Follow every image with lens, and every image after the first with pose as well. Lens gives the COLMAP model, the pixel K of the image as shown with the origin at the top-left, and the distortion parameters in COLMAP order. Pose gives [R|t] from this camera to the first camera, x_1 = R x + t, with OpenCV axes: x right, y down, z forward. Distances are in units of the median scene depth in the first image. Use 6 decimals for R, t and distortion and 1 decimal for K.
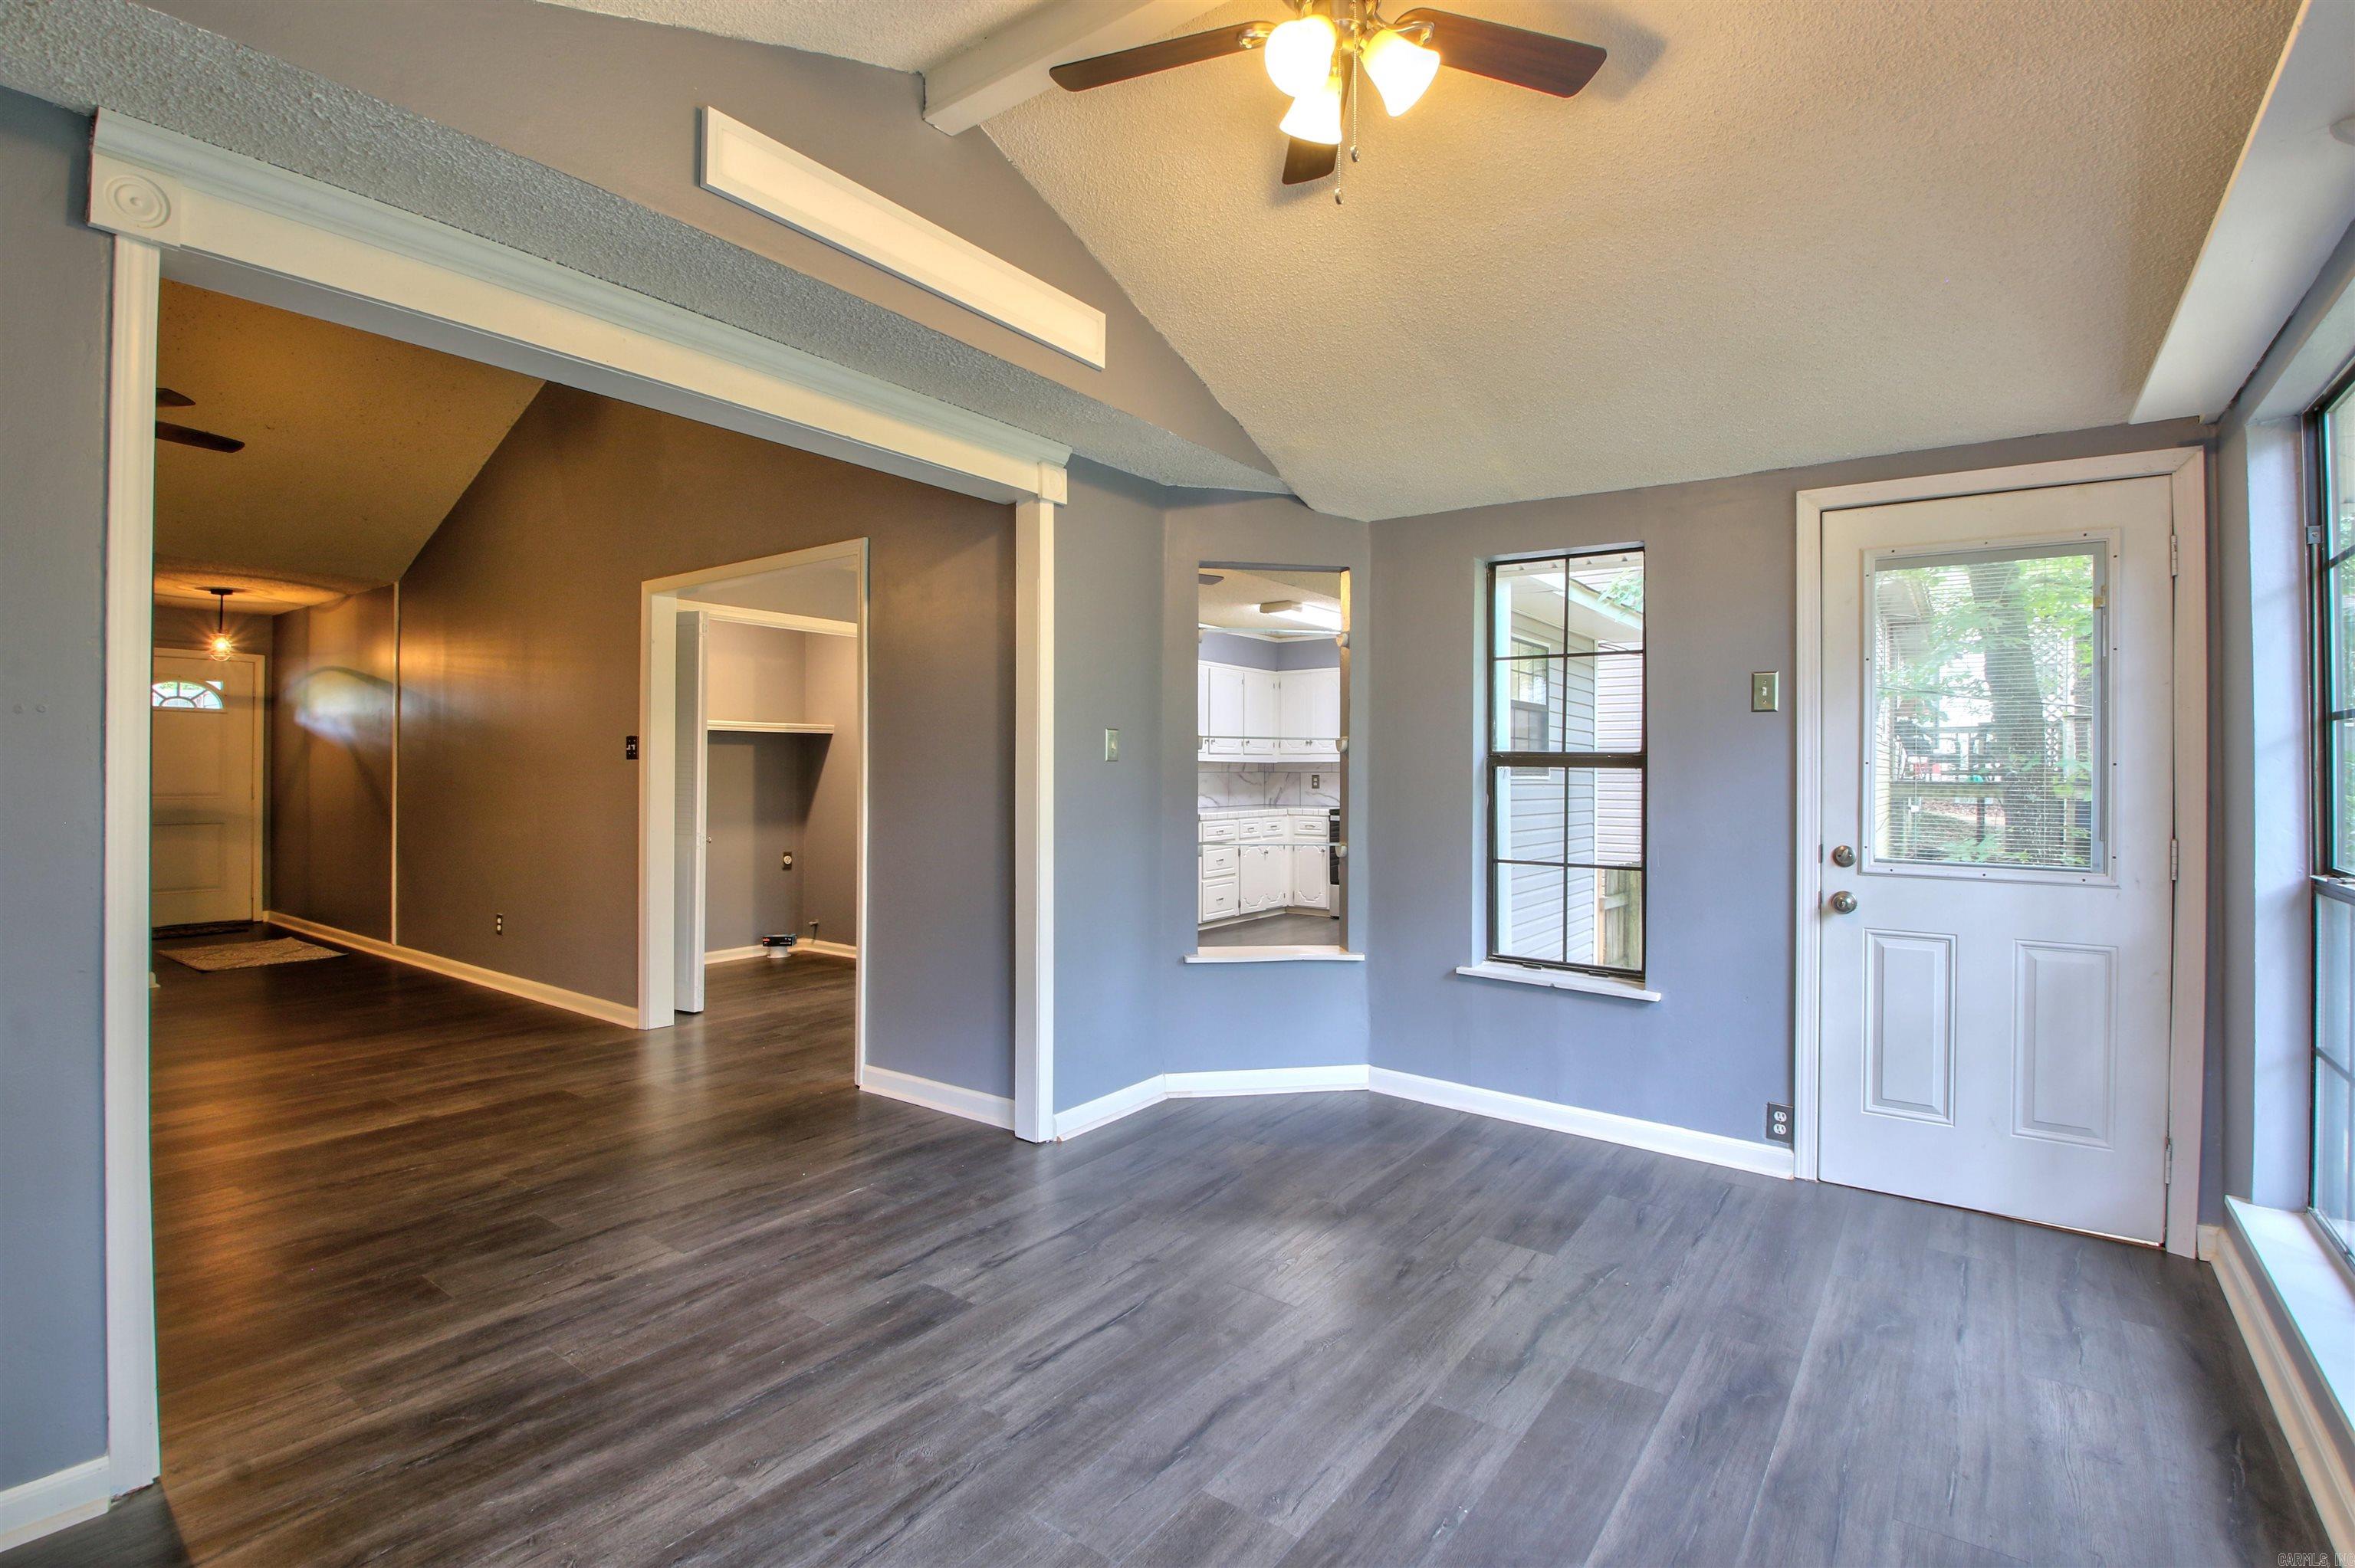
lens RADIAL K [[1102.1, 0, 1177.1], [0, 1102.1, 761.3], [0, 0, 1]] dist [0.006662, -0.014595]
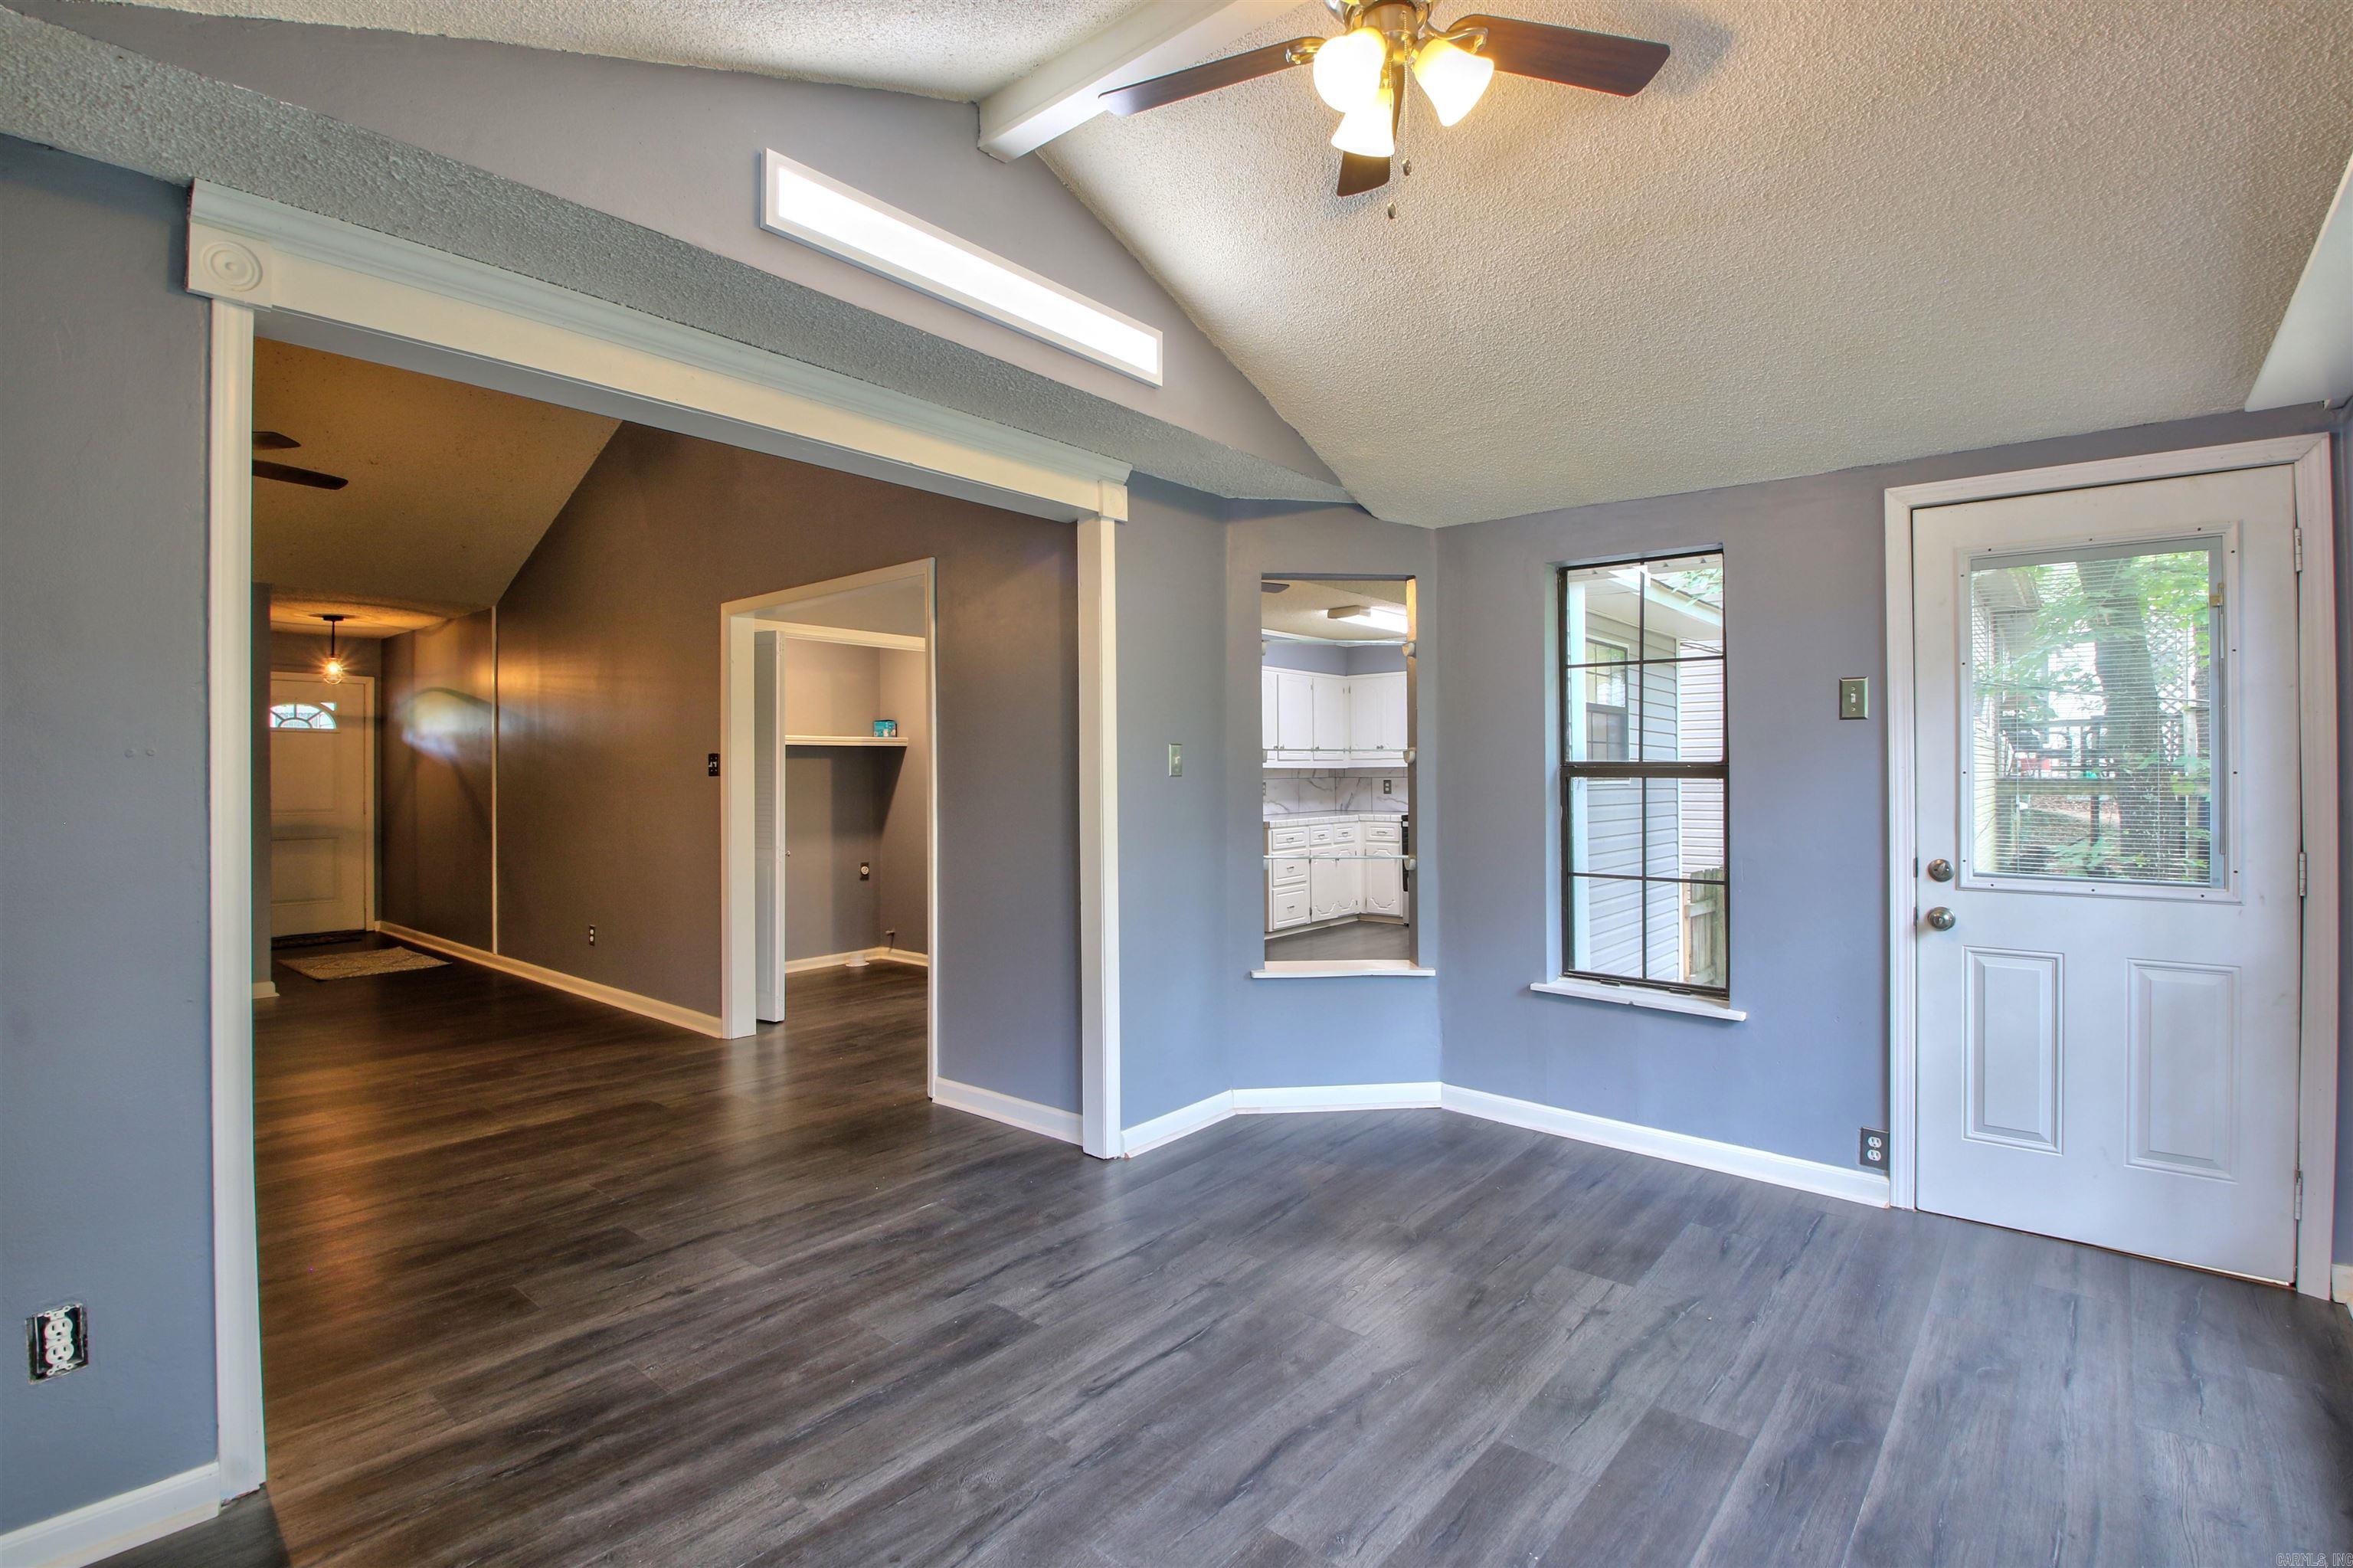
lens RADIAL K [[1101.4, 0, 1178.5], [0, 1101.4, 761.1], [0, 0, 1]] dist [0.006662, -0.014595]
pose [[0.997772, -0.011373, -0.065736, 0.013247], [0.011275, 0.999935, -0.001862, -0.018157], [0.065753, 0.001117, 0.997835, 0.006664]]
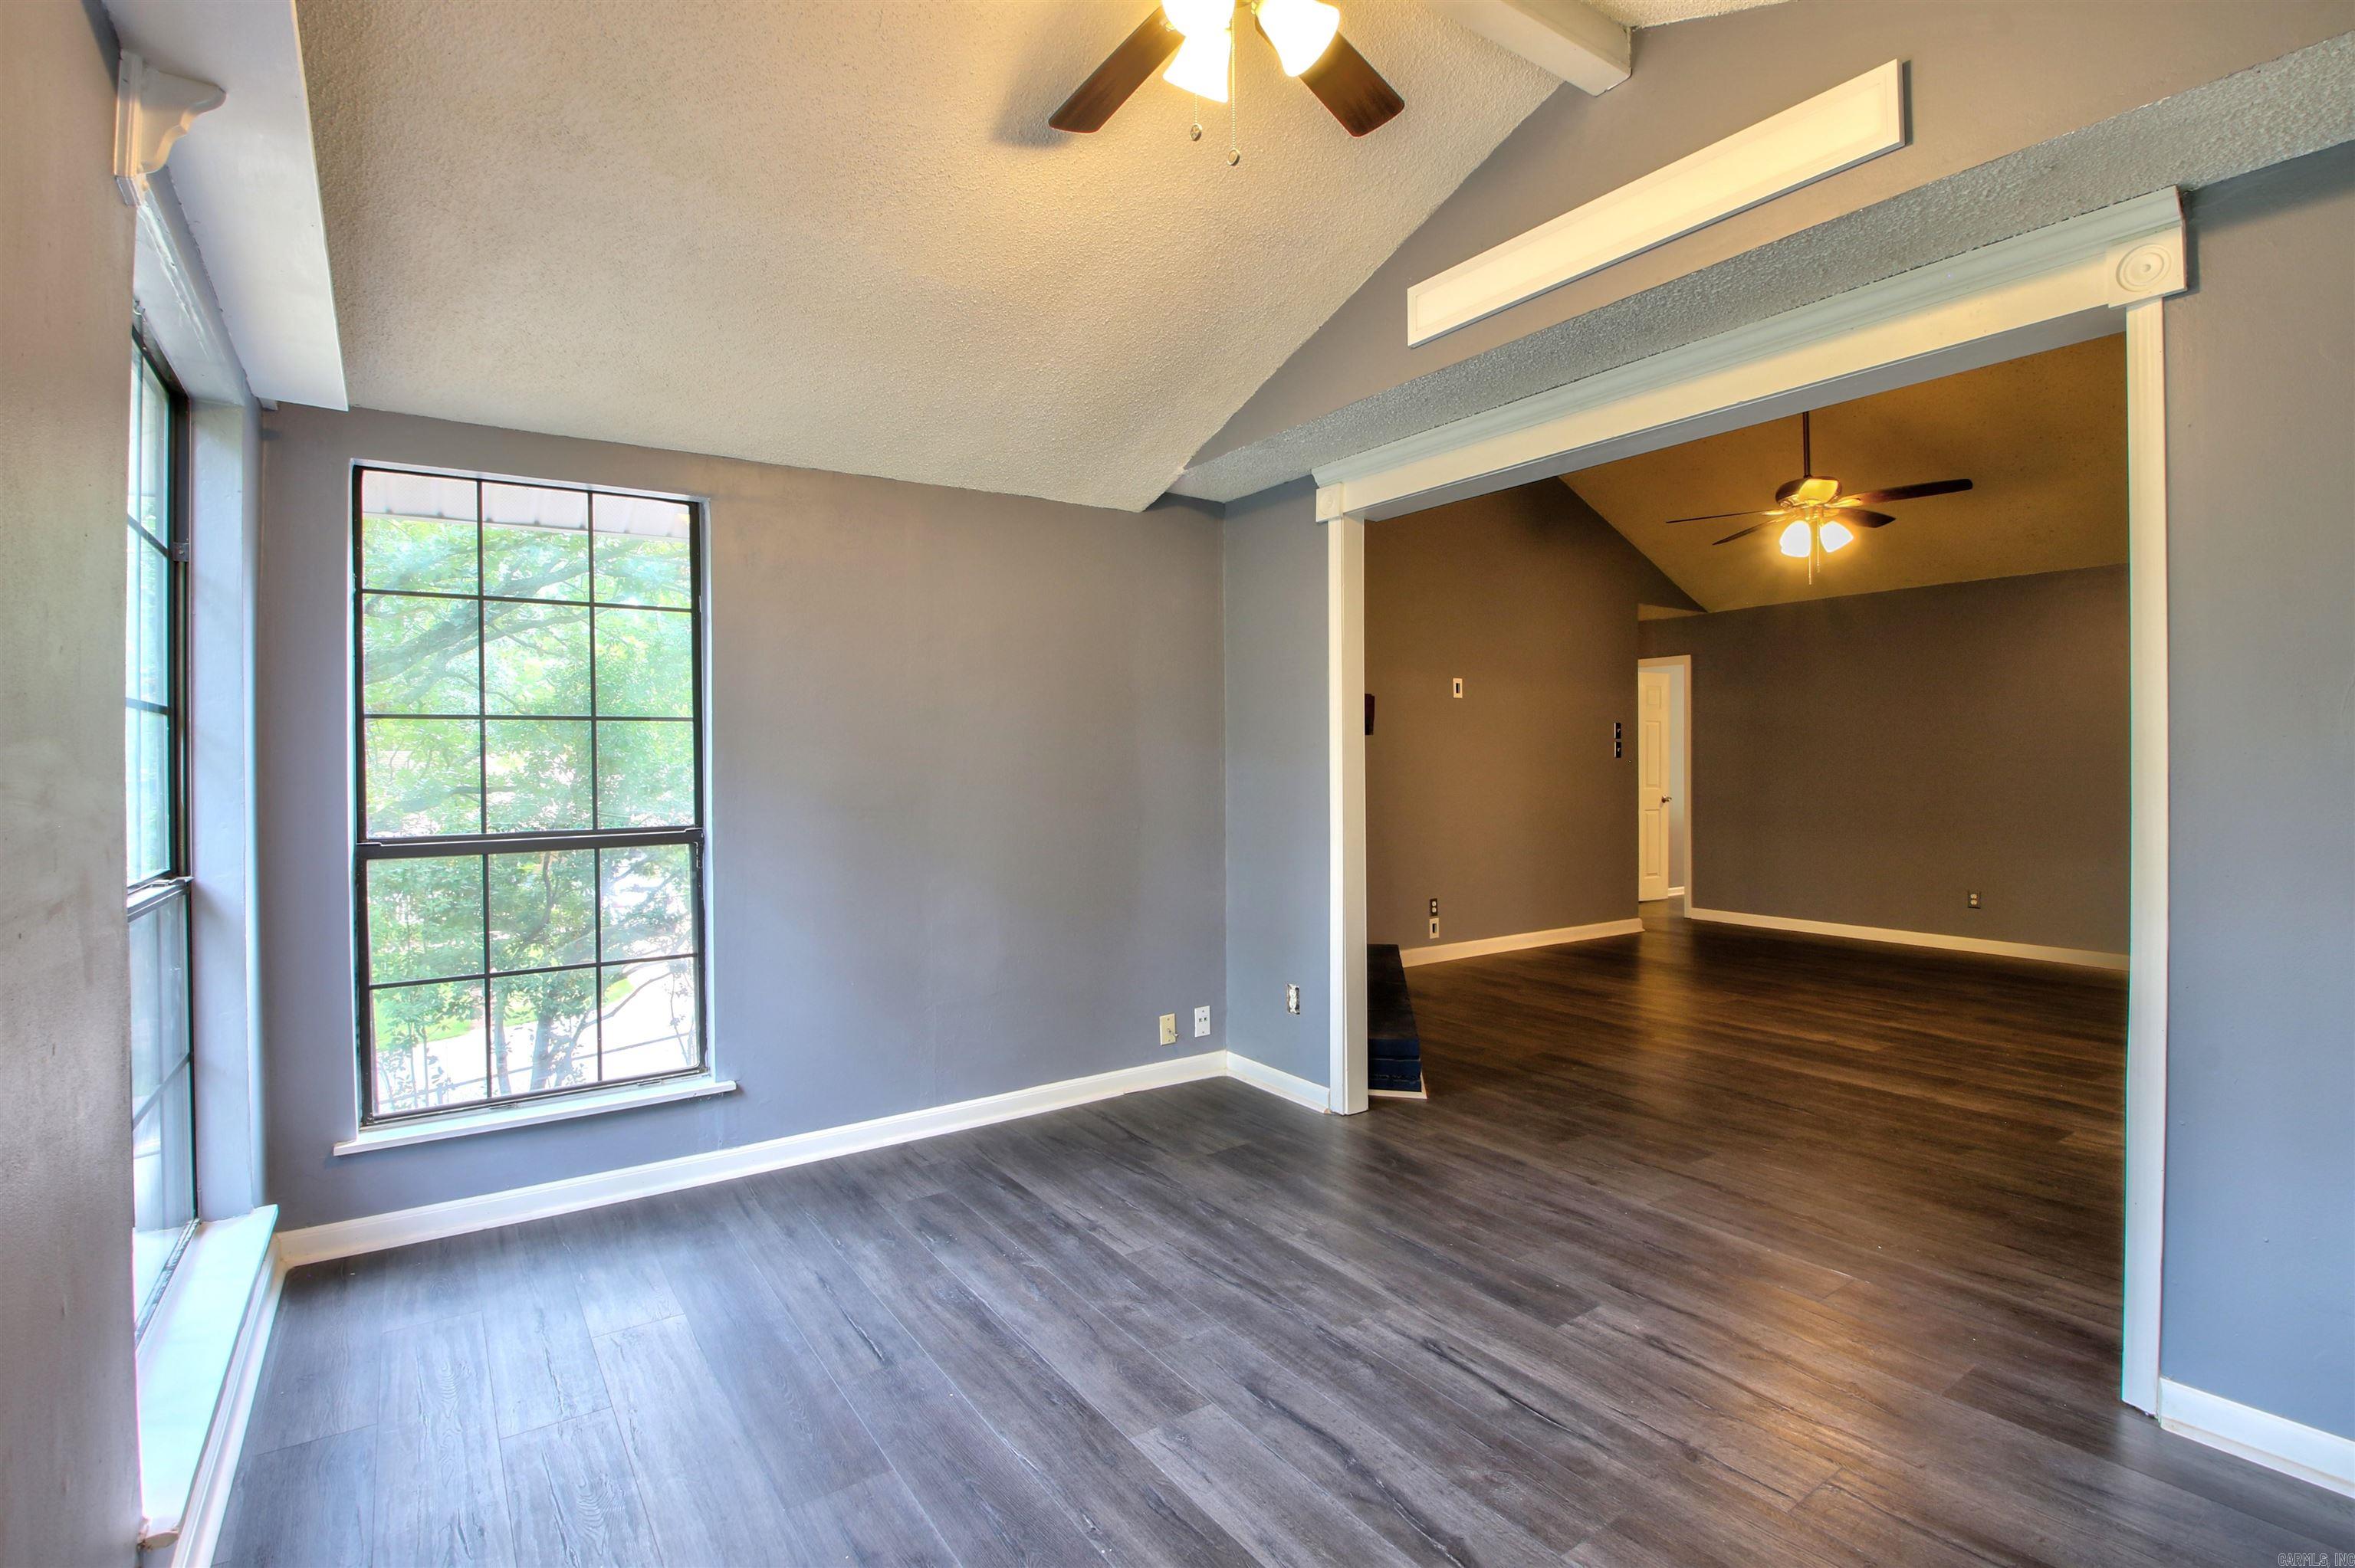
lens RADIAL K [[1102.1, 0, 1171.4], [0, 1102.1, 766.3], [0, 0, 1]] dist [0.006662, -0.014595]
pose [[-0.330741, -0.002489, -0.943718, 0.832155], [0.010469, 0.999925, -0.006307, 0.006422], [0.943663, -0.011965, -0.330691, 1.003414]]
